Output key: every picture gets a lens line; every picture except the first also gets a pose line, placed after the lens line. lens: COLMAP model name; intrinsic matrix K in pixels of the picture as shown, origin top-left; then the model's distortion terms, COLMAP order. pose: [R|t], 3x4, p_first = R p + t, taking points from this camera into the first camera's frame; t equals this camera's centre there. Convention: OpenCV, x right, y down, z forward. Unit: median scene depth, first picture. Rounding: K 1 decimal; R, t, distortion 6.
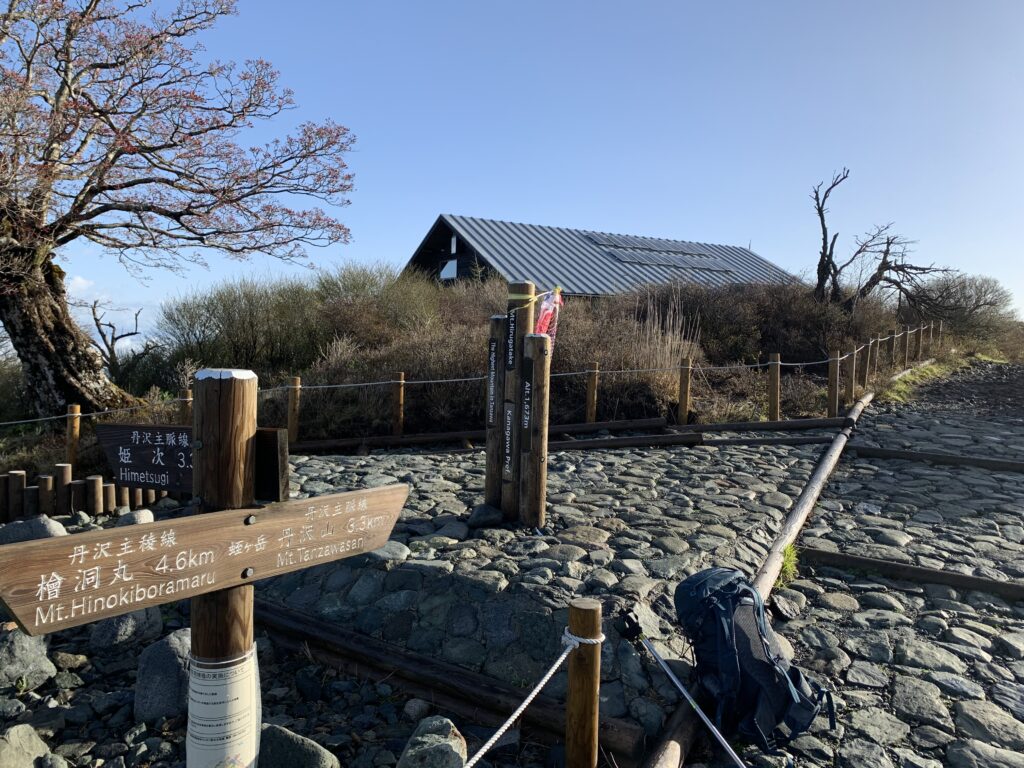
lens RADIAL K [[798.7, 0, 472.4], [0, 798.7, 378.5], [0, 0, 1]] dist [0.026800, -0.052893]
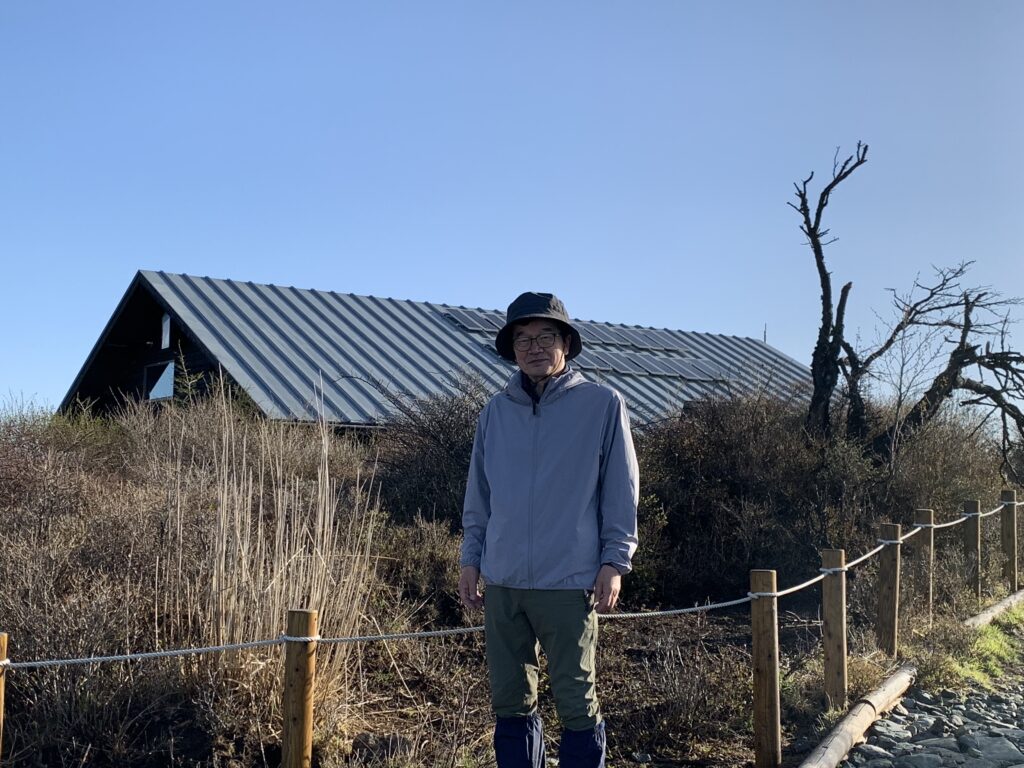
lens RADIAL K [[1437.4, 0, 511.7], [0, 1437.4, 385.7], [0, 0, 1]] dist [0.114577, 0.000000]
pose [[0.992434, -0.009886, 0.122383, 0.165146], [0.026504, 0.990502, -0.134920, -0.020213], [-0.119887, 0.137143, 0.983270, 0.231624]]
